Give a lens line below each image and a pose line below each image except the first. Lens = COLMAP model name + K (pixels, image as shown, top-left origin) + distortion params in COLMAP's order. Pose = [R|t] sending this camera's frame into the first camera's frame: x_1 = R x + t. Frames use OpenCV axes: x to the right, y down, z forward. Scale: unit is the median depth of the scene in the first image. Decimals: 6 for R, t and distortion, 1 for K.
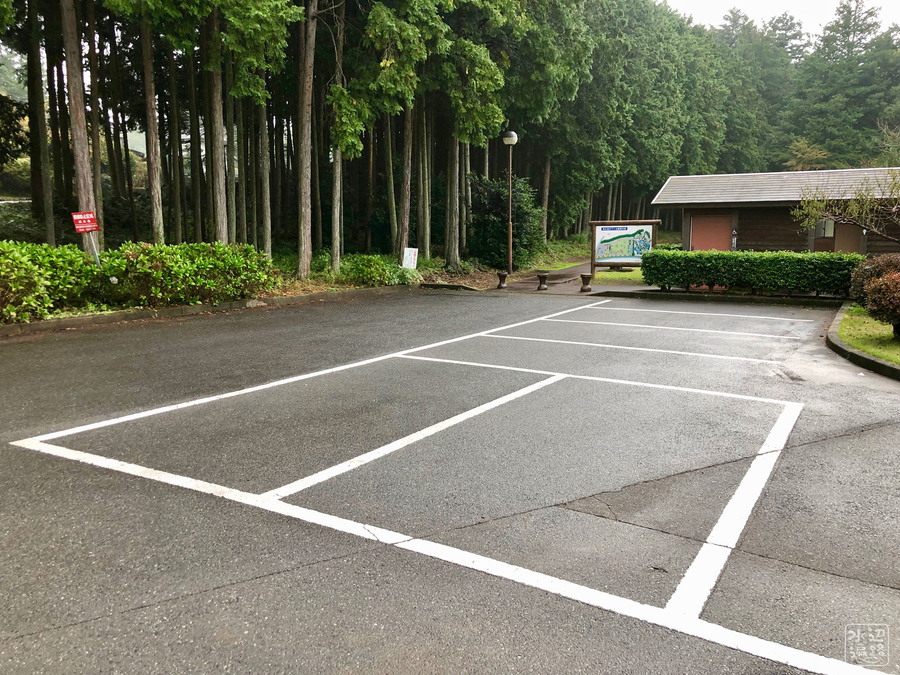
lens RADIAL K [[705.3, 0, 450.0], [0, 705.3, 337.5], [0, 0, 1]] dist [0.081767, -0.145898]
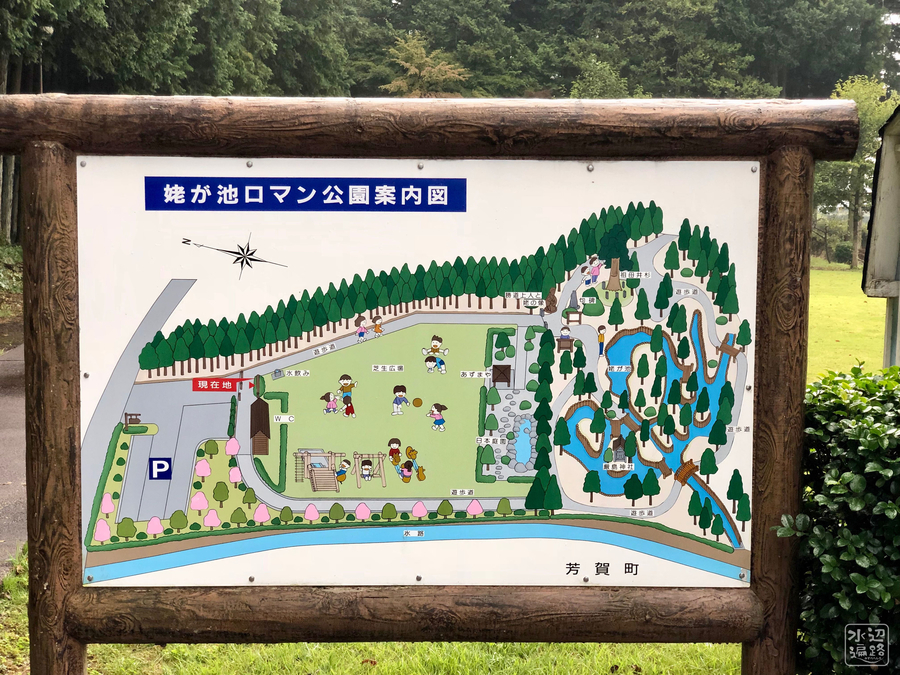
lens RADIAL K [[1358.2, 0, 450.0], [0, 1358.2, 337.5], [0, 0, 1]] dist [-0.003017, -0.017778]
pose [[0.846897, -0.027103, 0.531065, 0.159756], [0.065110, 0.996471, -0.052977, -0.126078], [-0.527755, 0.079444, 0.845673, 0.851507]]
